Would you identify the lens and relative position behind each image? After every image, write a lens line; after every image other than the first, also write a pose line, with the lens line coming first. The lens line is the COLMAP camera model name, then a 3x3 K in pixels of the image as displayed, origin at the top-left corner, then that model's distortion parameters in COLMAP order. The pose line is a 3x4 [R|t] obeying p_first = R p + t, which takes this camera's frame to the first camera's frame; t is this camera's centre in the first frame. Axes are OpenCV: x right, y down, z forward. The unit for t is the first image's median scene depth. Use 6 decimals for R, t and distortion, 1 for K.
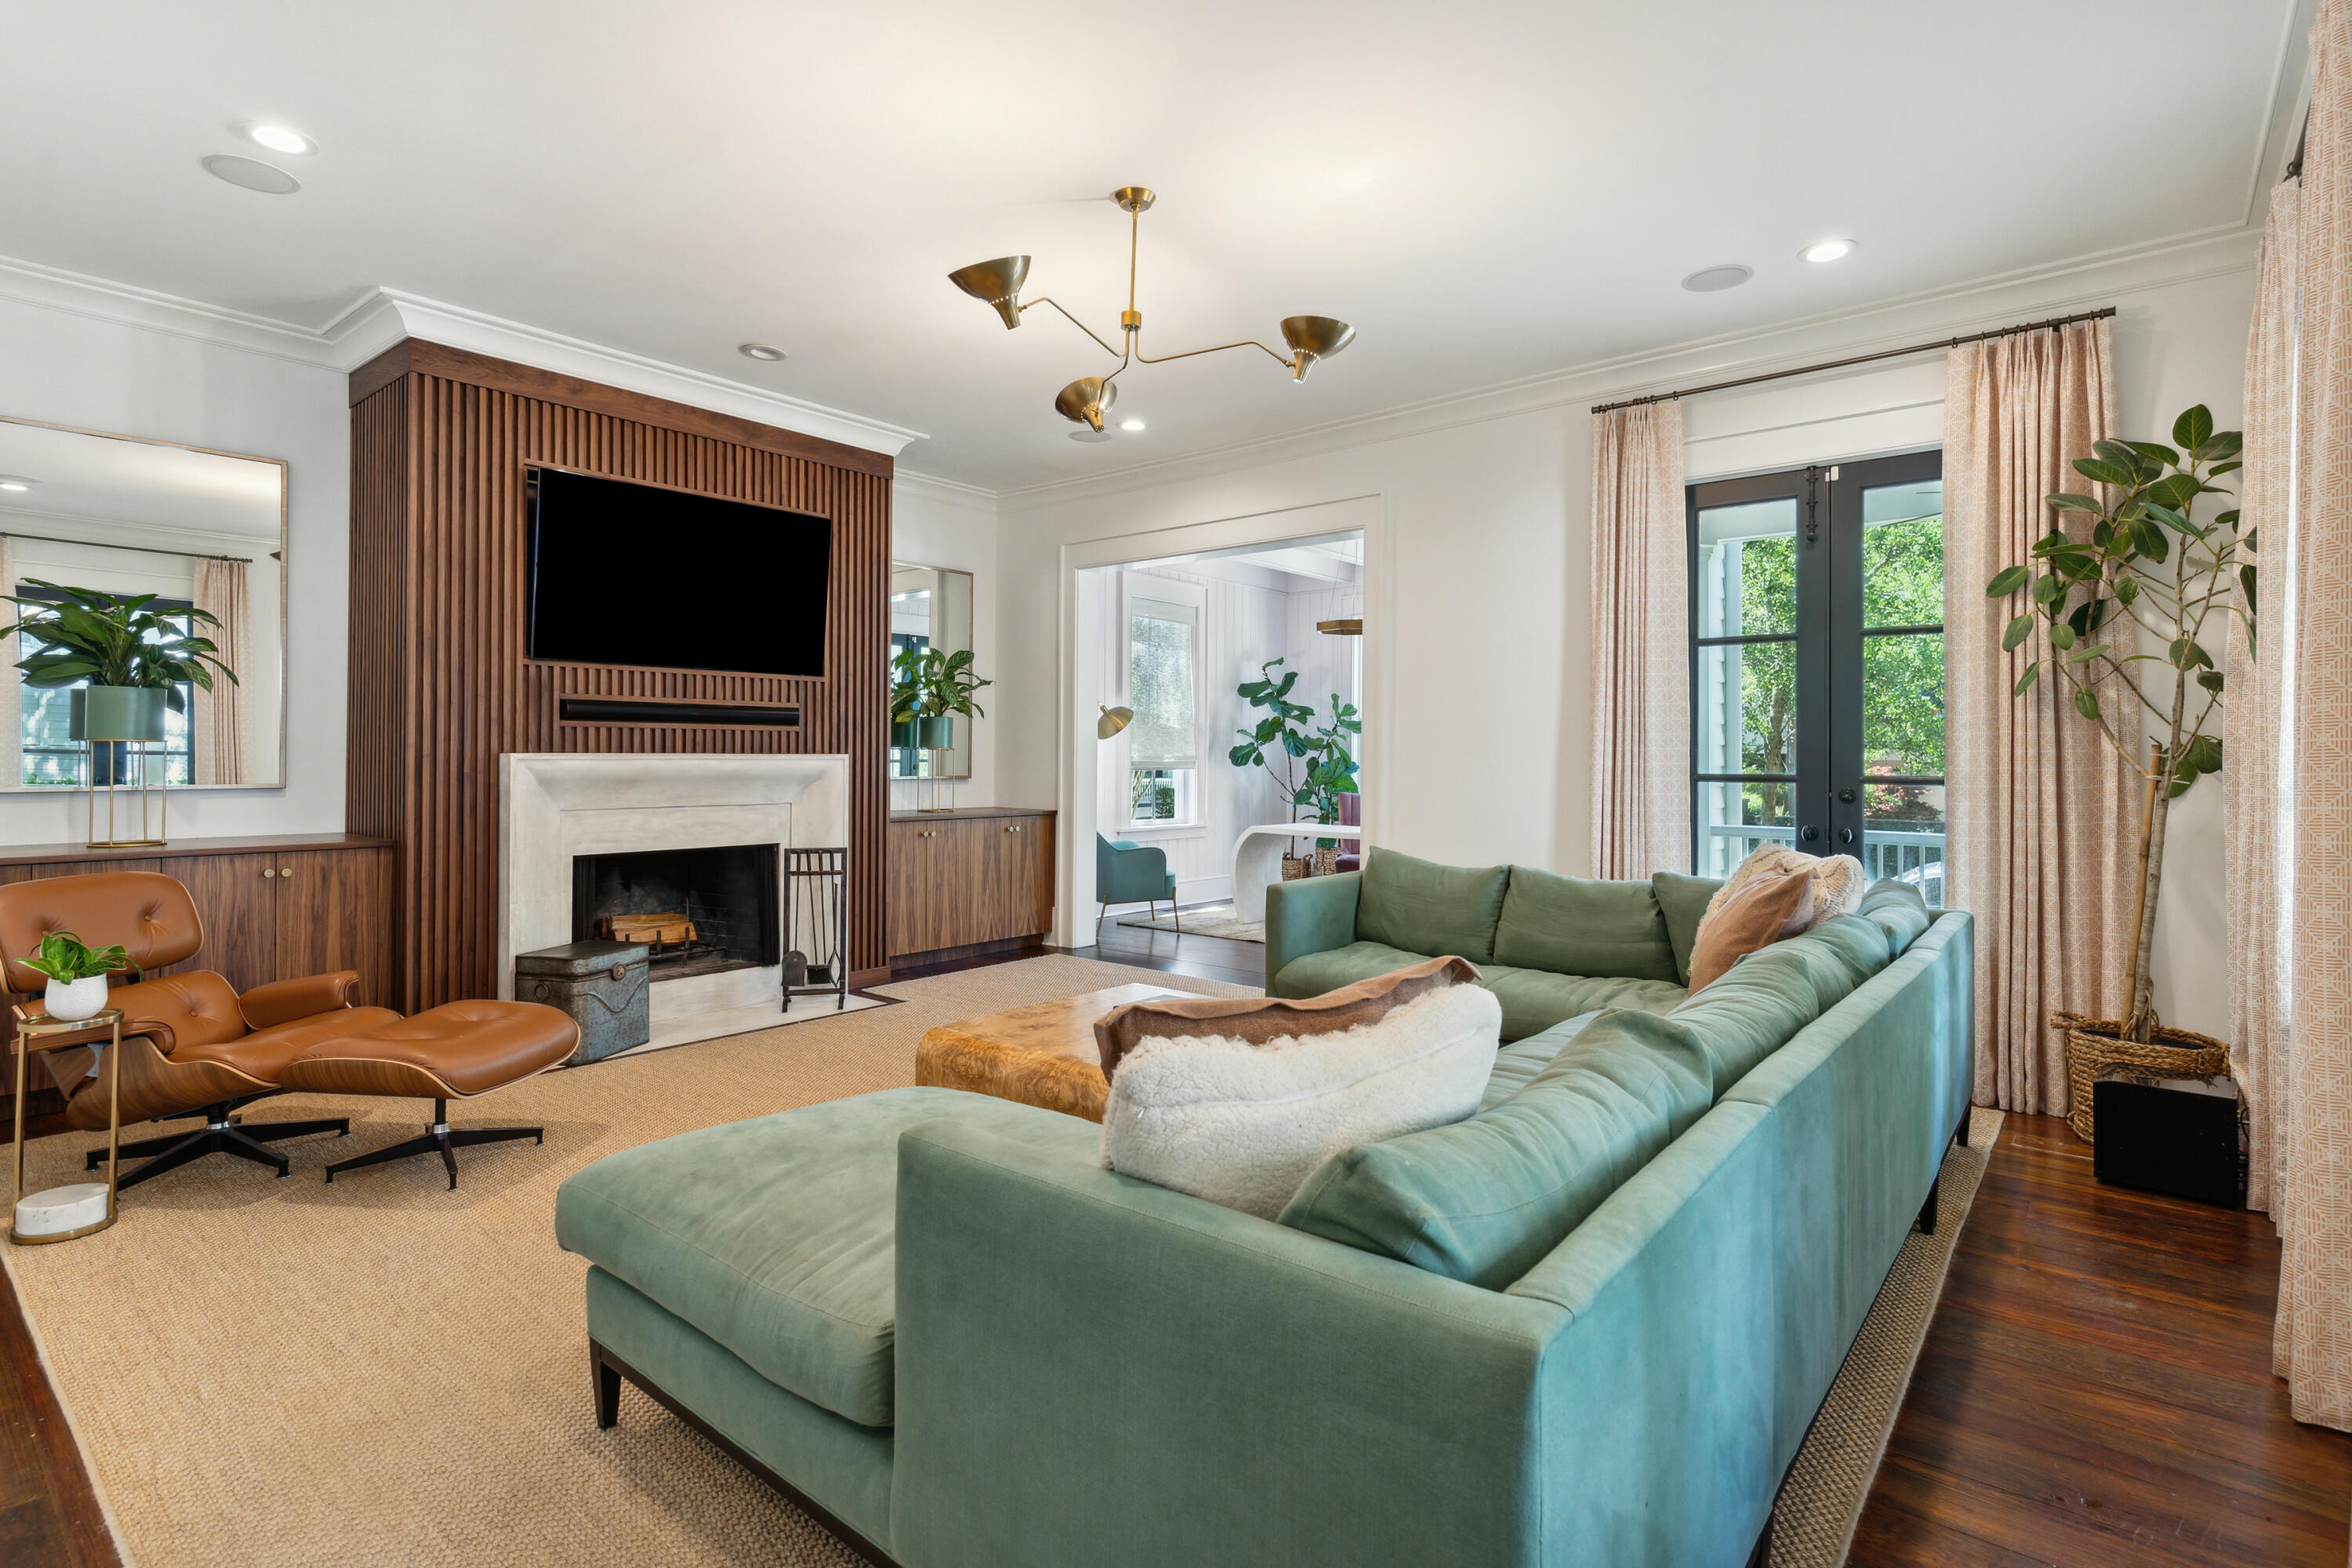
lens RADIAL K [[1140.9, 0, 1174.4], [0, 1140.9, 773.0], [0, 0, 1]] dist [-0.001696, -0.001584]
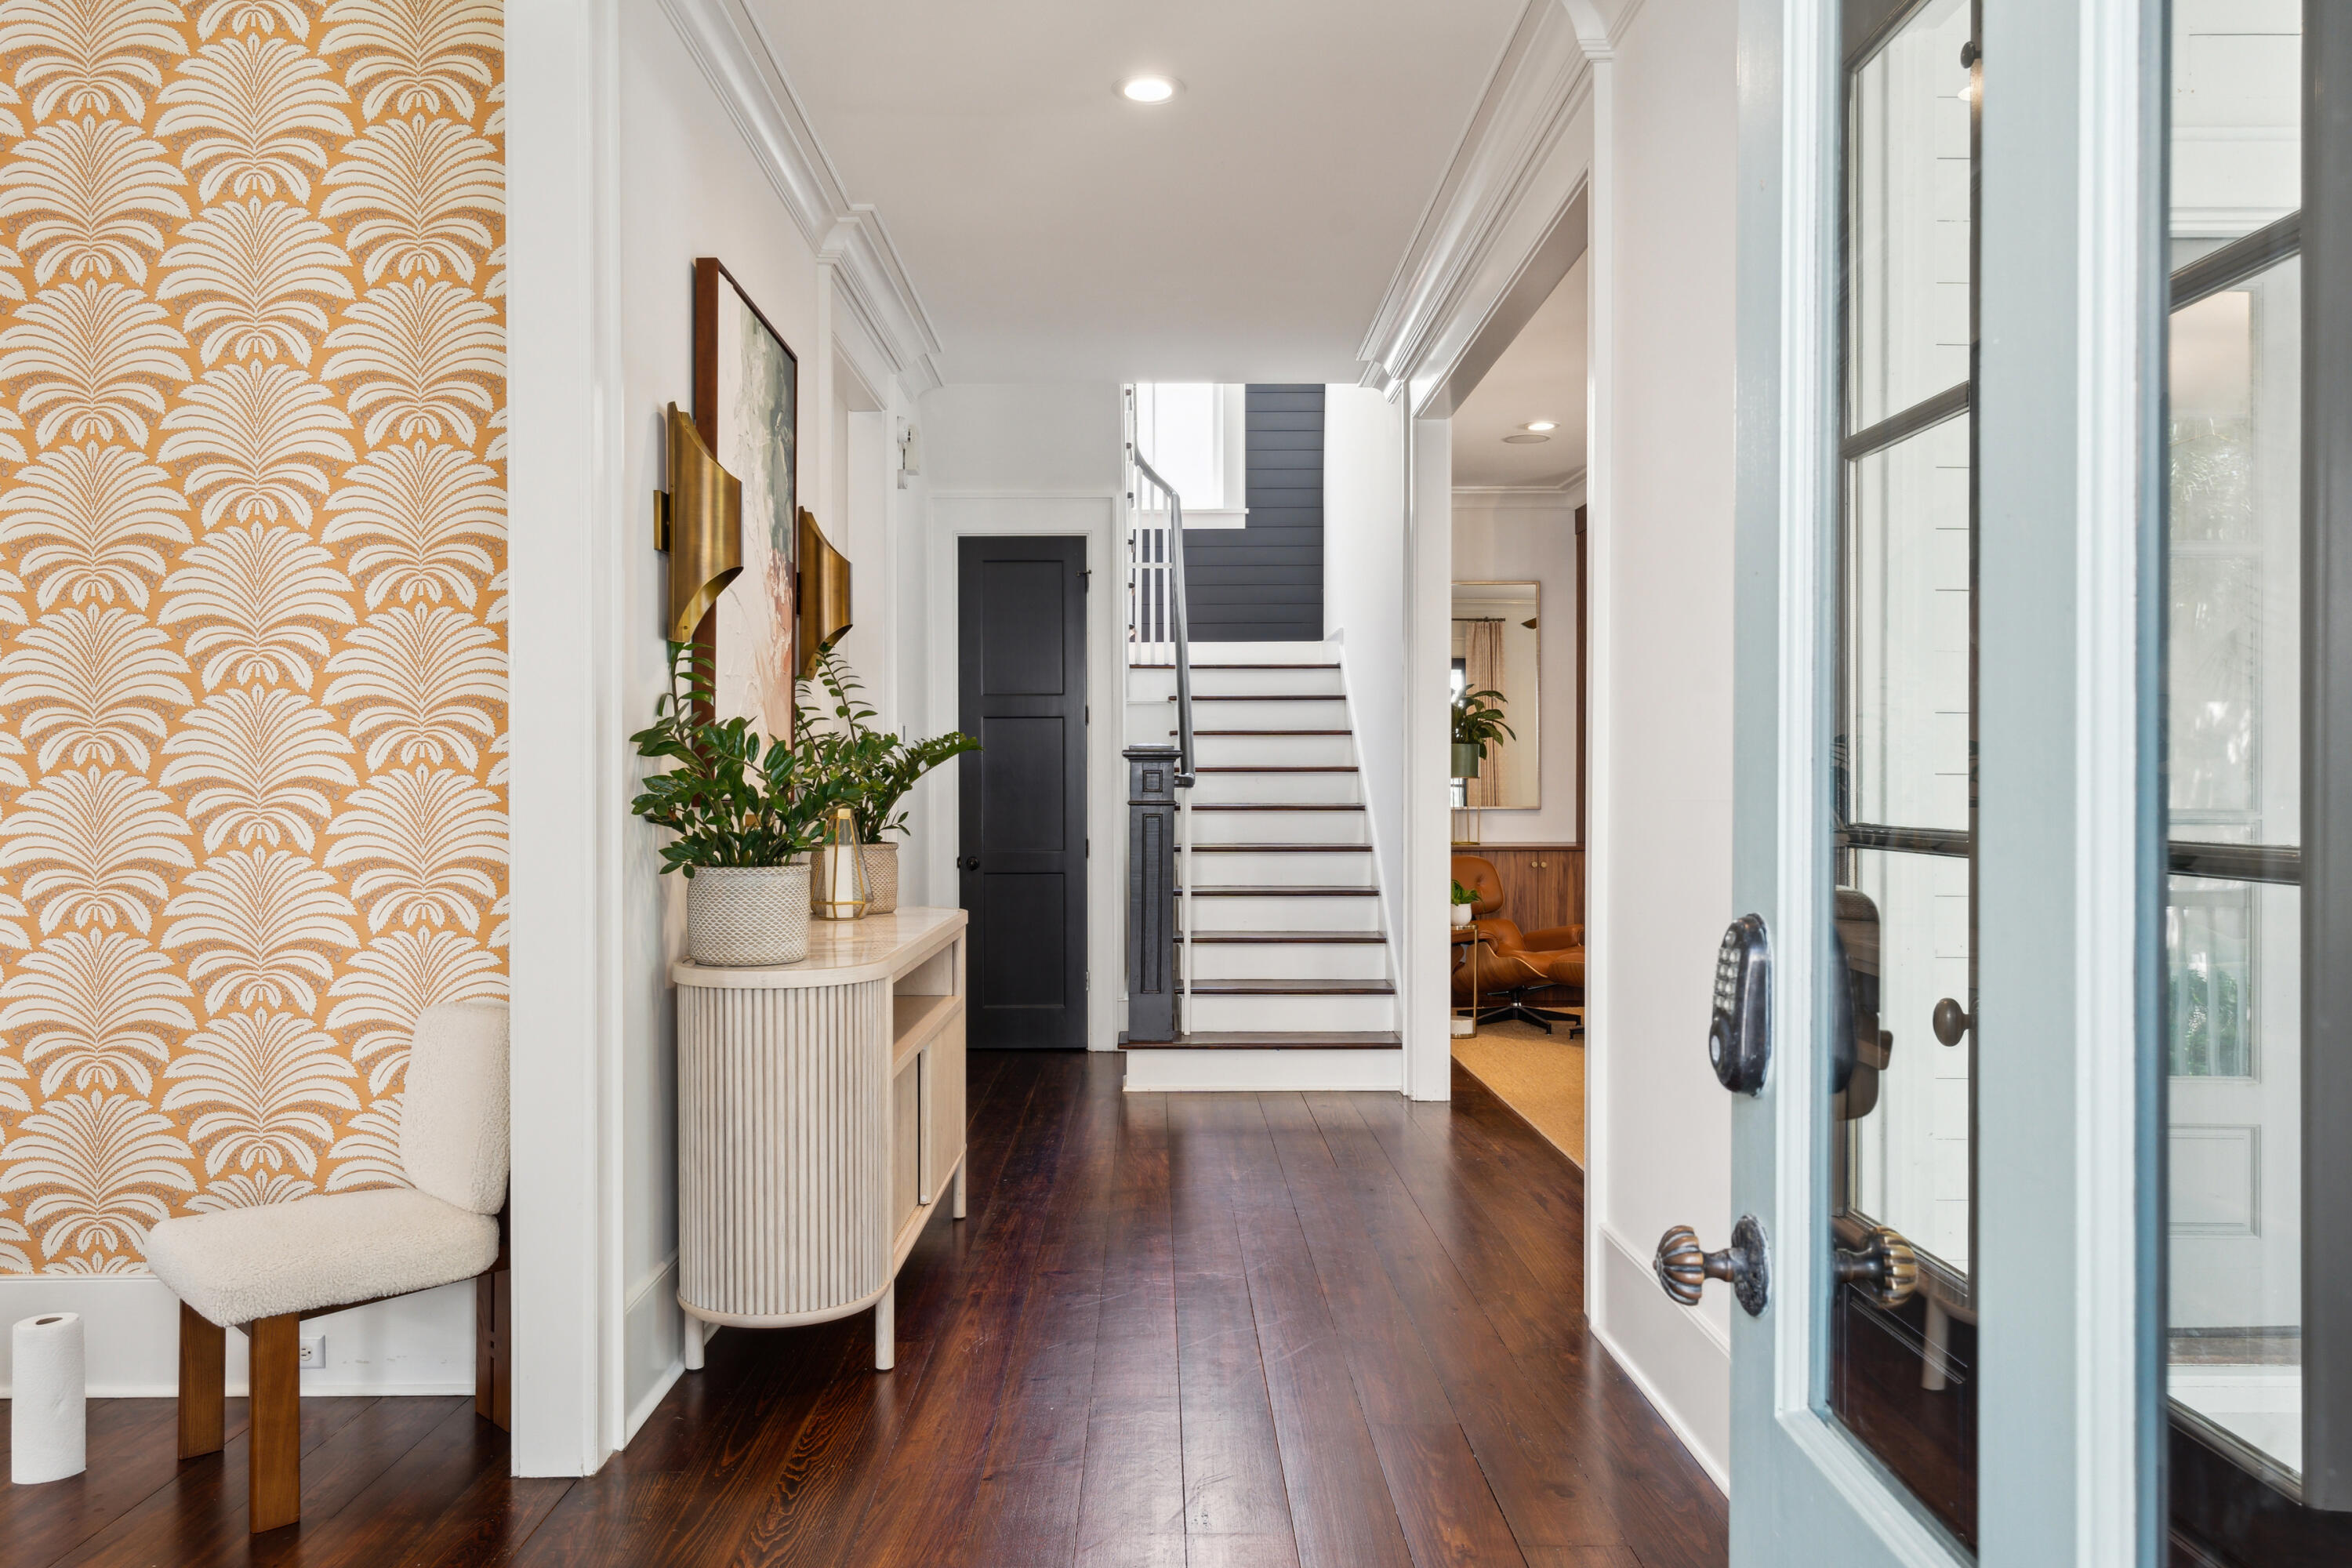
lens RADIAL K [[1644.3, 0, 1175.4], [0, 1644.3, 791.2], [0, 0, 1]] dist [0.011163, -0.002275]
pose [[0.651078, -0.006839, -0.758980, 0.547677], [0.001552, 0.999969, -0.007680, 0.006113], [0.759010, 0.003822, 0.651068, -0.776275]]
